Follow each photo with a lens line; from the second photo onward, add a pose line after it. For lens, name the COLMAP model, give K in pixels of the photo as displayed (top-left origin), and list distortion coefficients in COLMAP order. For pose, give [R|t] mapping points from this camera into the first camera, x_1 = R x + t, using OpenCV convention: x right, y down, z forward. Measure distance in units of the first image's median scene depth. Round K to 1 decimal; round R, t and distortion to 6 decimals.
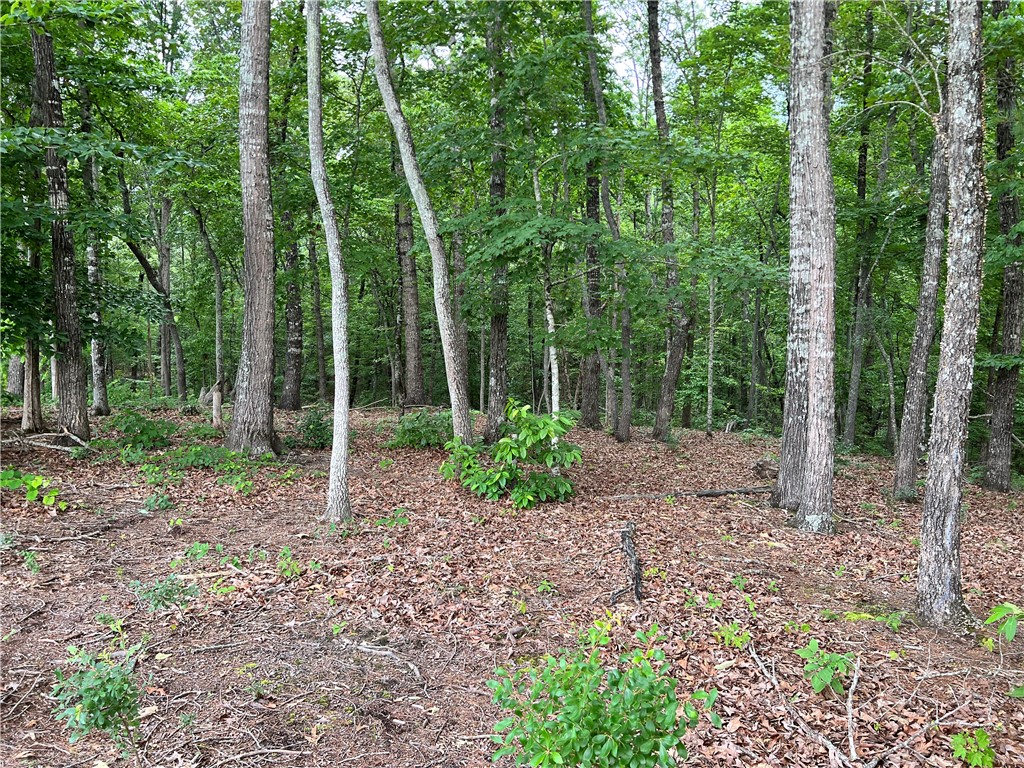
lens RADIAL K [[778.9, 0, 514.4], [0, 778.9, 387.5], [0, 0, 1]] dist [-0.001803, -0.000533]
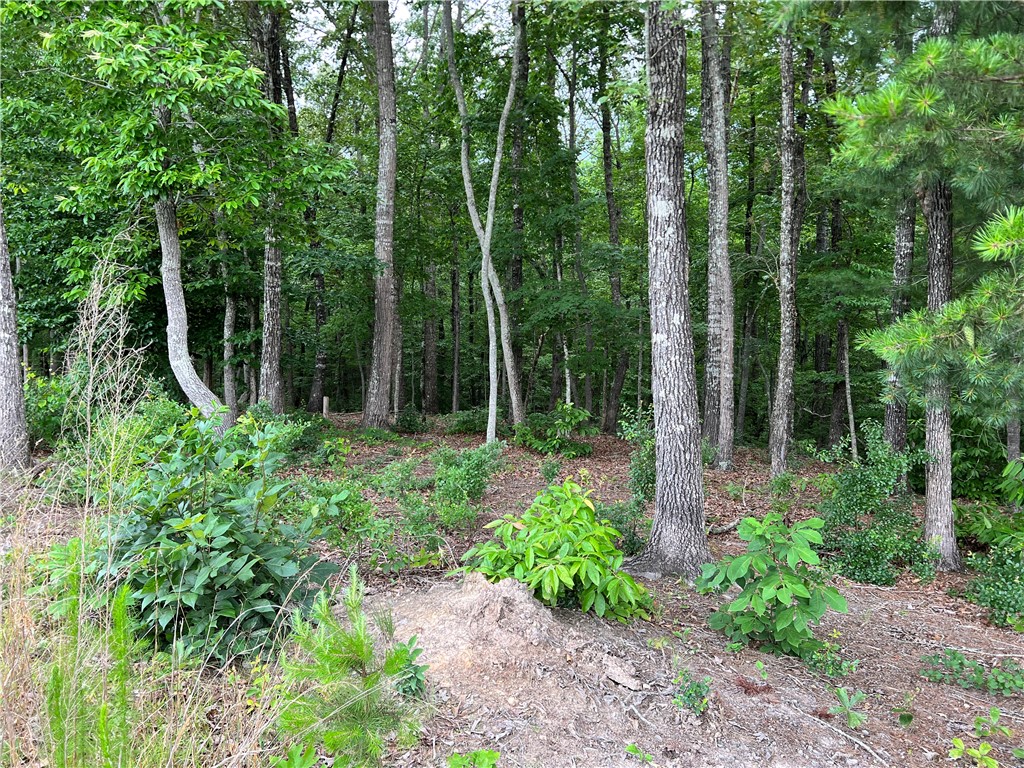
lens RADIAL K [[778.9, 0, 510.0], [0, 778.9, 382.0], [0, 0, 1]] dist [-0.001803, -0.000533]
pose [[0.992658, 0.004120, 0.120884, -0.346103], [-0.001550, 0.999771, -0.021343, 0.014069], [-0.120945, 0.020999, 0.992437, -0.786452]]
